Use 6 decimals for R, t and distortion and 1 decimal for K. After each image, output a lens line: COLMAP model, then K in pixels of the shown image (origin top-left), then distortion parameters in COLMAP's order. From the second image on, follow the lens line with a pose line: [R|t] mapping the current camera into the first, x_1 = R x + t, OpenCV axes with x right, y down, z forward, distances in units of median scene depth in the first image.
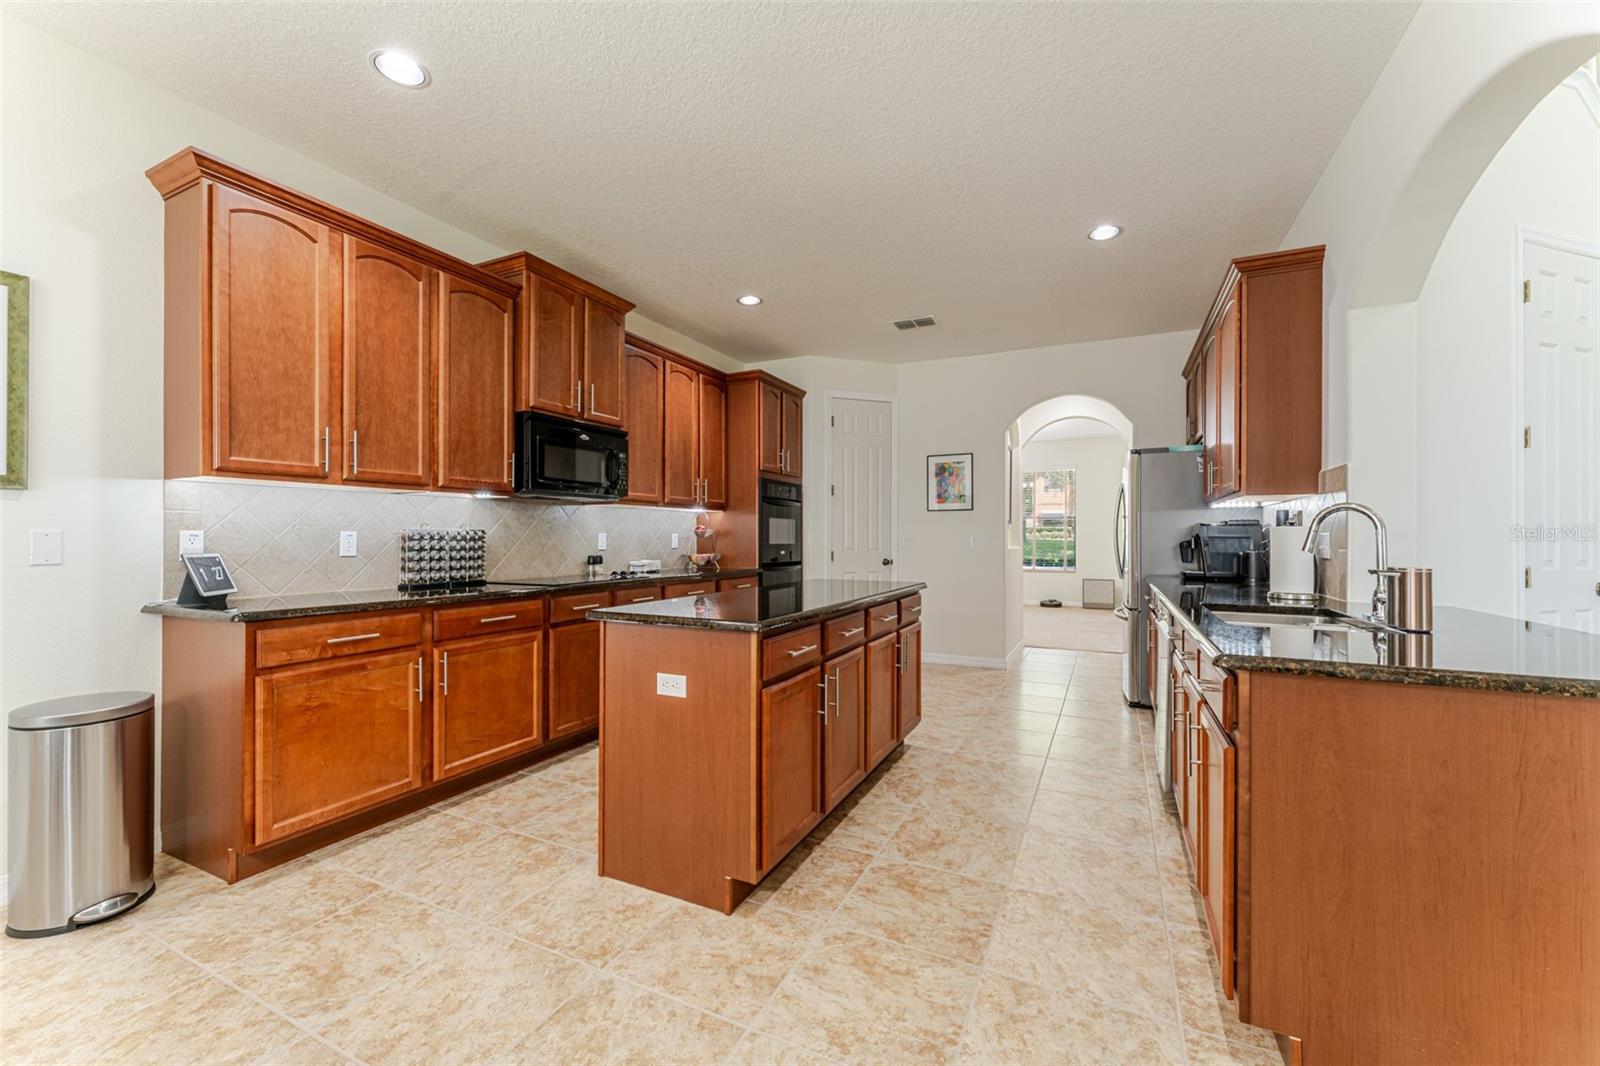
lens RADIAL K [[637.4, 0, 801.3], [0, 637.4, 538.0], [0, 0, 1]] dist [-0.000731, 0.000048]
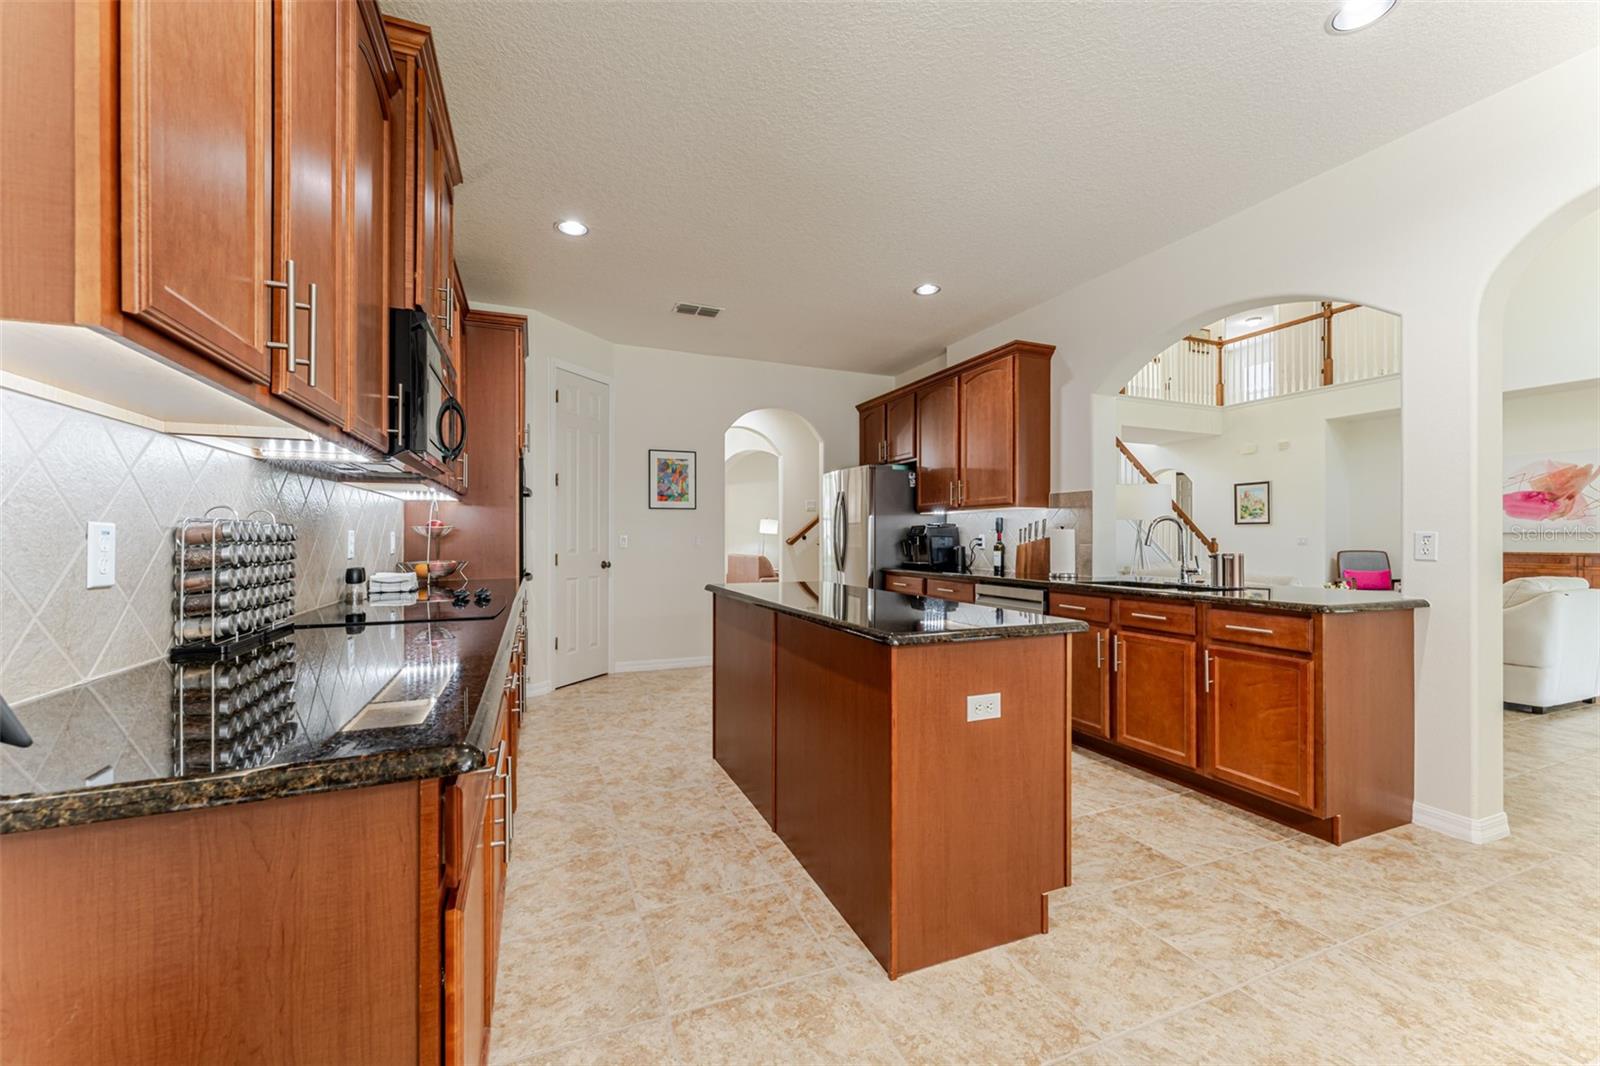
lens RADIAL K [[637.4, 0, 801.3], [0, 637.4, 538.0], [0, 0, 1]] dist [-0.000731, 0.000048]
pose [[0.664431, -0.002599, 0.747345, -0.780039], [0.001918, 0.999997, 0.001773, -0.000947], [-0.747347, 0.000255, 0.664434, 0.467364]]
